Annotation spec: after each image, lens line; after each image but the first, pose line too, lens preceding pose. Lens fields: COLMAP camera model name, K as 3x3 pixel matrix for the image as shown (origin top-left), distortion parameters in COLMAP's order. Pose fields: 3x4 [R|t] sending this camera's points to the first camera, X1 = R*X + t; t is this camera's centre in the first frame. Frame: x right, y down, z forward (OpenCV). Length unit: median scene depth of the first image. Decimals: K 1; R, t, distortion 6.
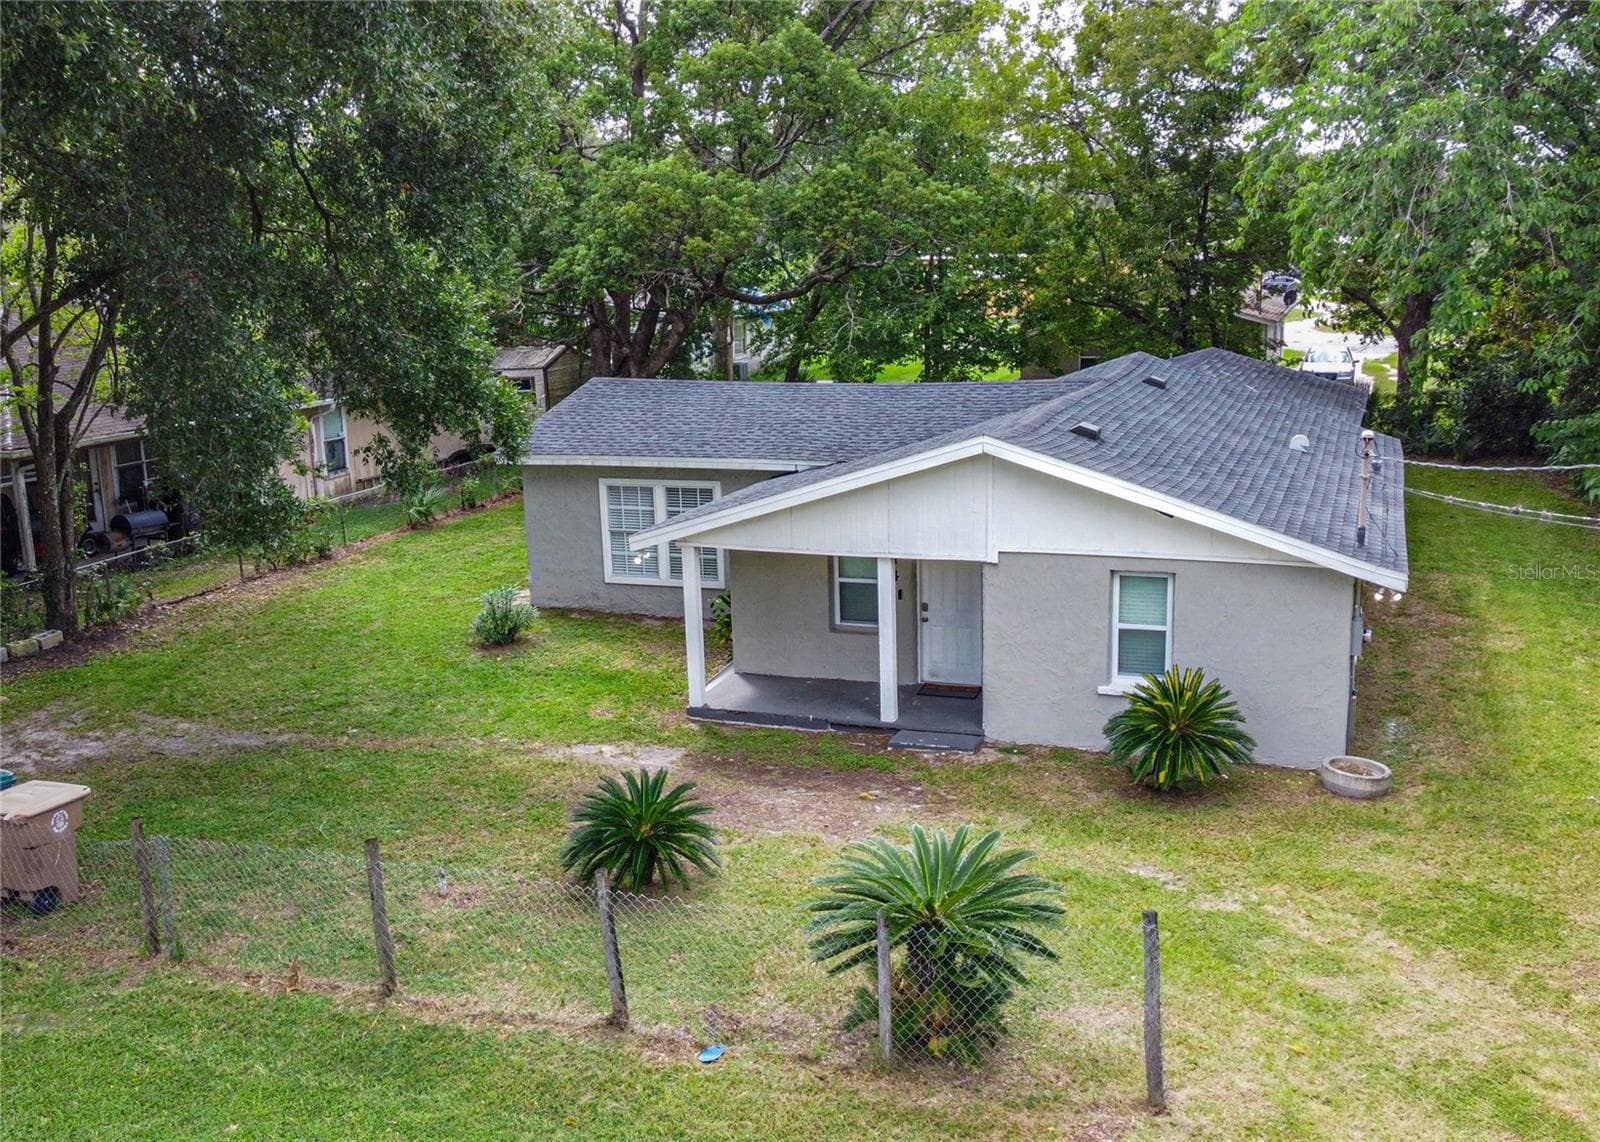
lens RADIAL K [[1596.2, 0, 789.9], [0, 1596.2, 570.2], [0, 0, 1]] dist [-0.008491, 0.063901]
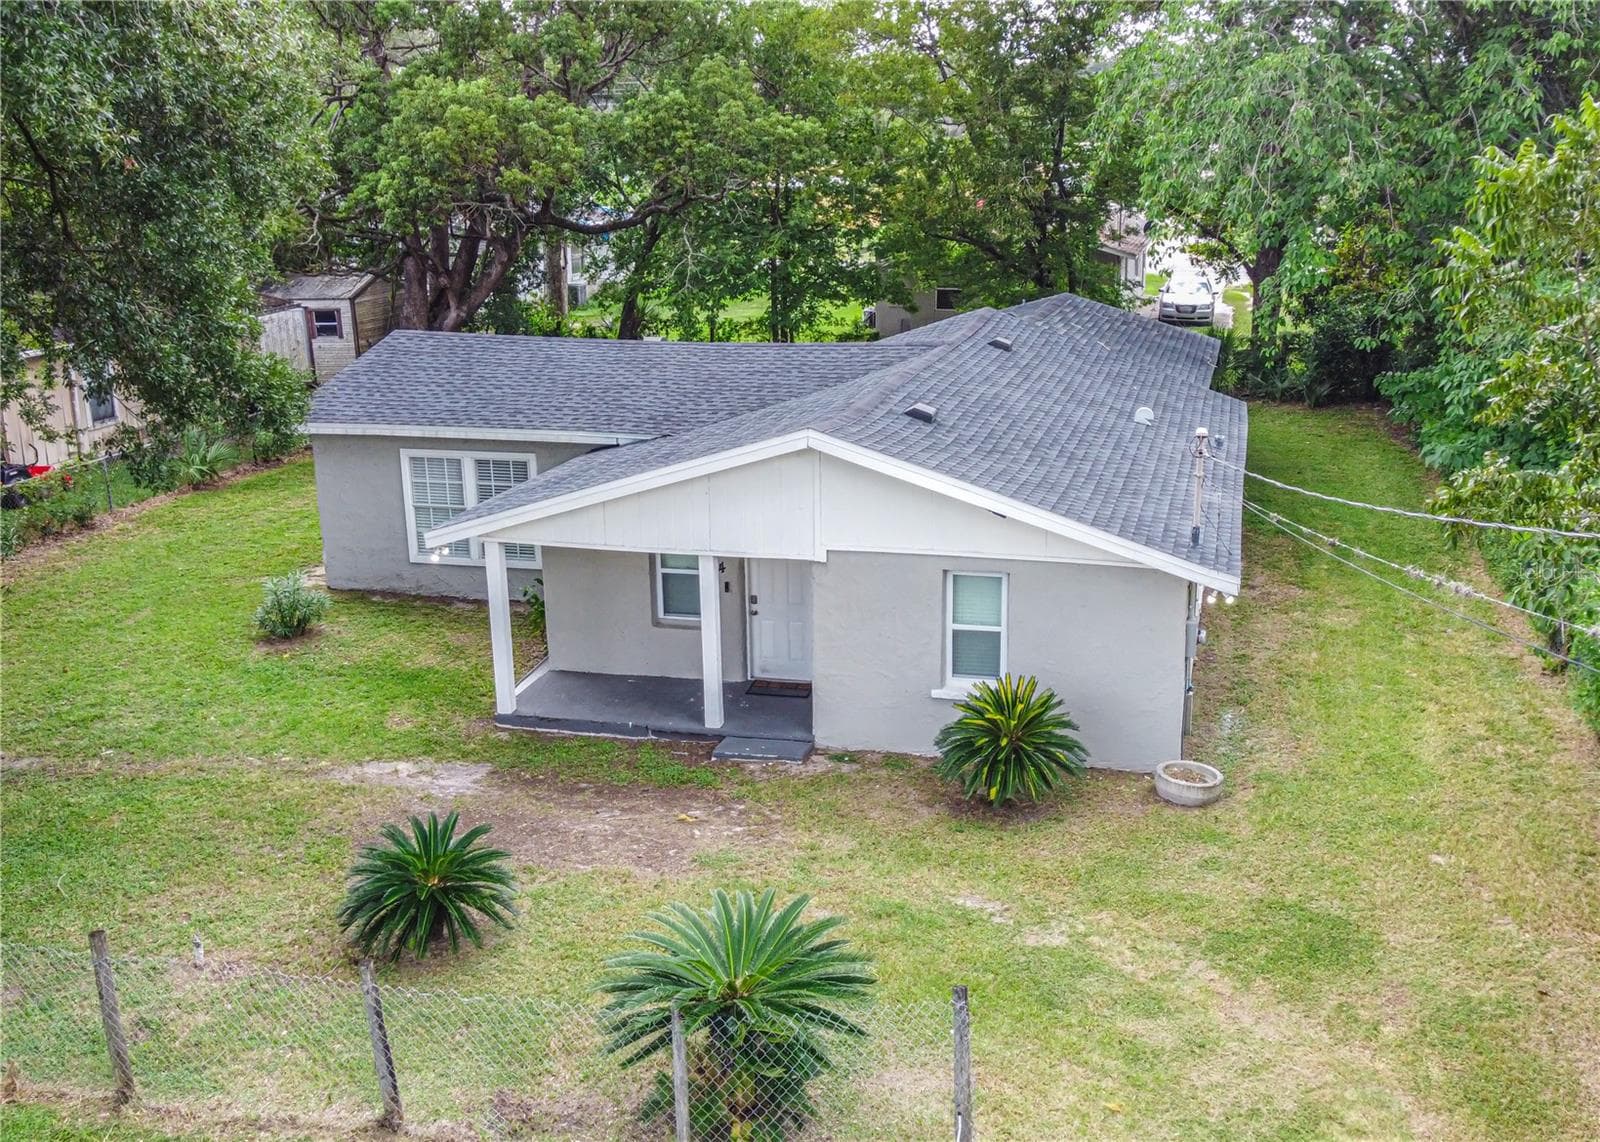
lens RADIAL K [[1670.9, 0, 912.5], [0, 1670.9, 569.2], [0, 0, 1]] dist [-0.022545, 0.101776]
pose [[0.987819, -0.013583, 0.155014, 0.028024], [0.005333, 0.998553, 0.053514, -0.053083], [-0.155516, -0.052036, 0.986462, 0.020915]]
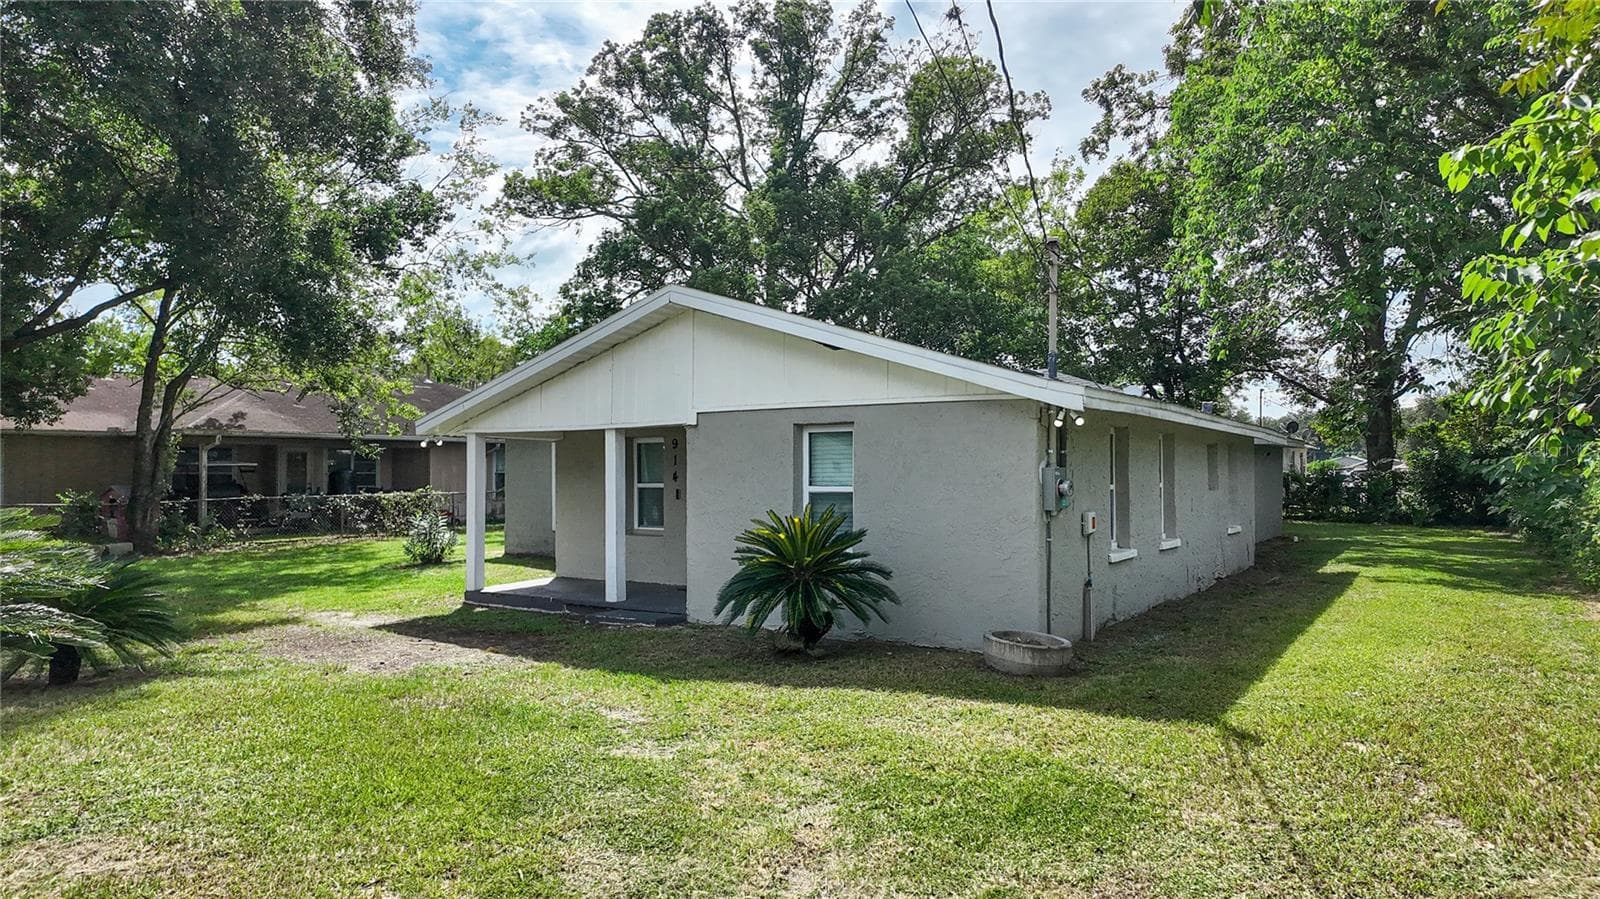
lens RADIAL K [[981.4, 0, 800.0], [0, 981.4, 449.5], [0, 0, 1]] dist [0.047794, -0.001652]
pose [[0.971072, 0.021322, -0.237835, 0.331013], [-0.075432, 0.972395, -0.220812, 0.135508], [0.226561, 0.232364, 0.945874, 0.469912]]
